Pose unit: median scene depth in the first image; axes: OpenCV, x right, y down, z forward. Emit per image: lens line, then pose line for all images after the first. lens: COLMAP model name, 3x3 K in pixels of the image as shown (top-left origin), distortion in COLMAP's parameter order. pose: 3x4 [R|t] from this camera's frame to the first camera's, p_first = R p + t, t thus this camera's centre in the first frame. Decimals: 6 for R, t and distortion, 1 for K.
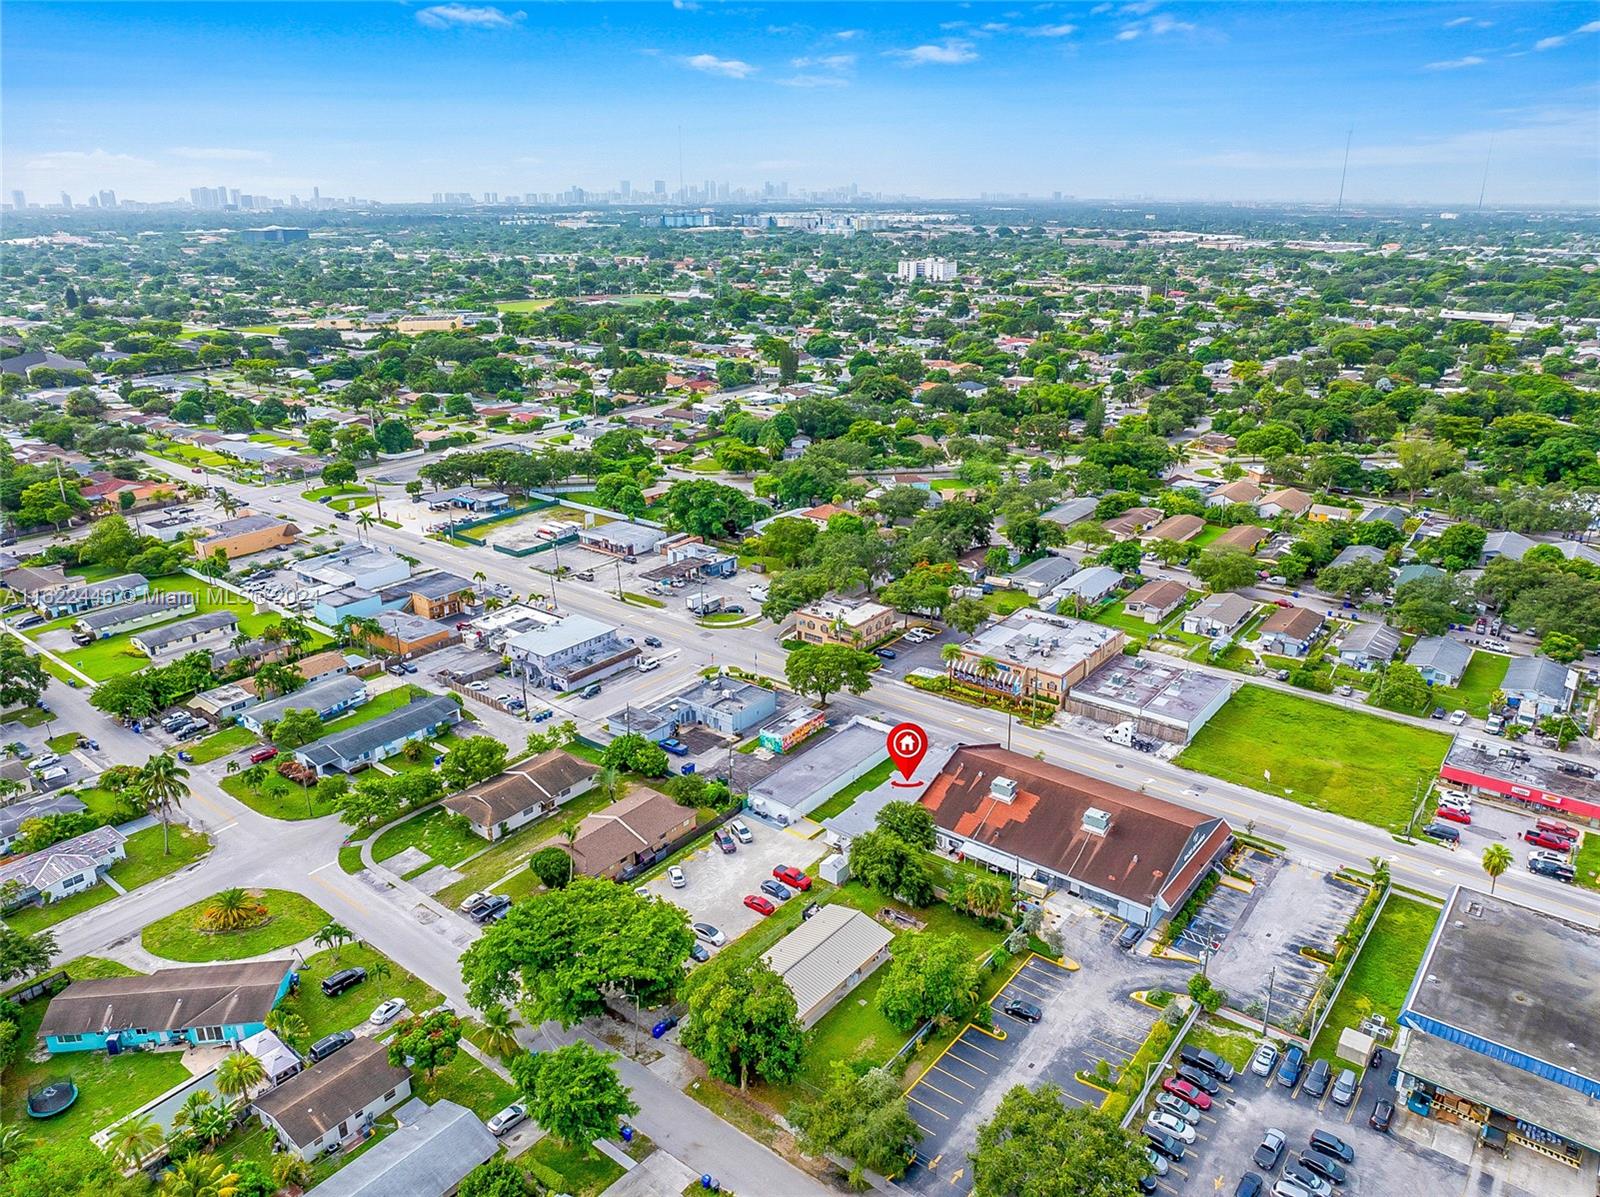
lens RADIAL K [[1144.3, 0, 800.1], [0, 1144.3, 560.6], [0, 0, 1]] dist [-0.023221, -0.000037]
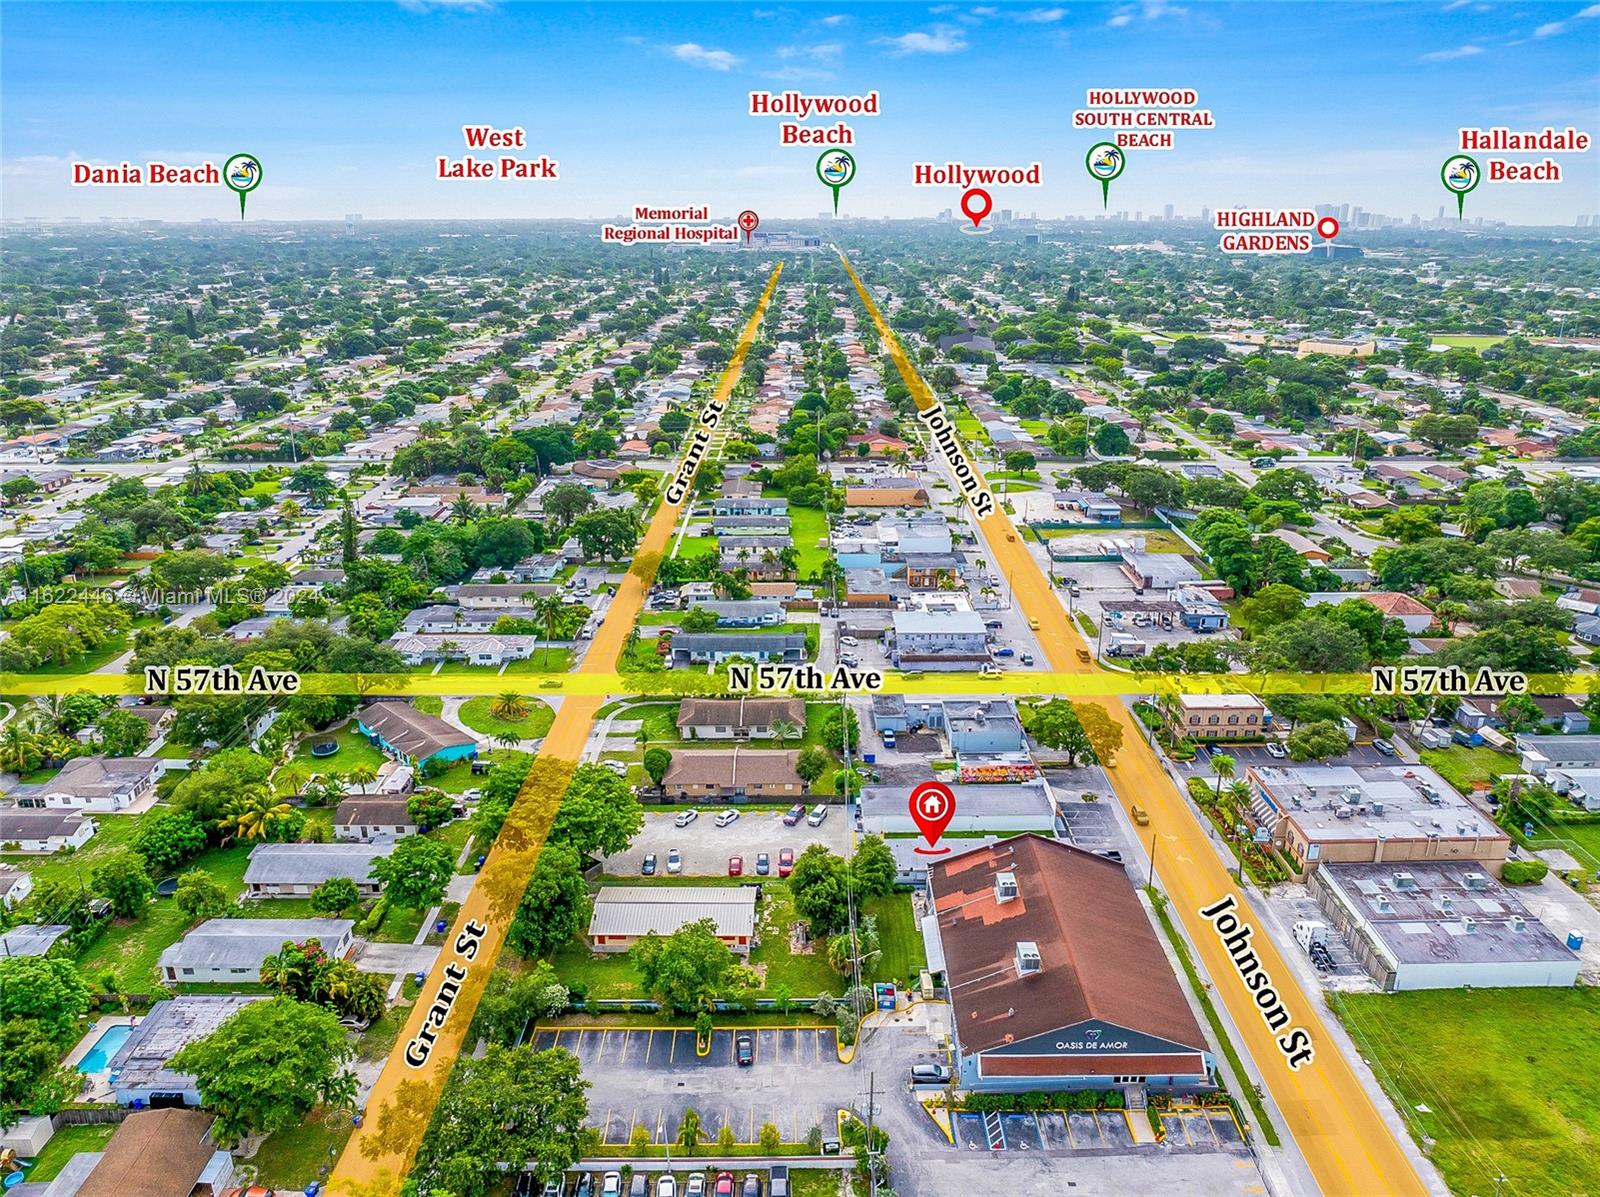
lens RADIAL K [[1120.0, 0, 800.0], [0, 1120.0, 598.5], [0, 0, 1]] dist [-0.026989, -0.001644]
pose [[0.621985, 0.261544, -0.738058, 0.499901], [-0.244402, 0.960323, 0.134342, -0.068221], [0.743910, 0.096824, 0.661228, 0.225189]]
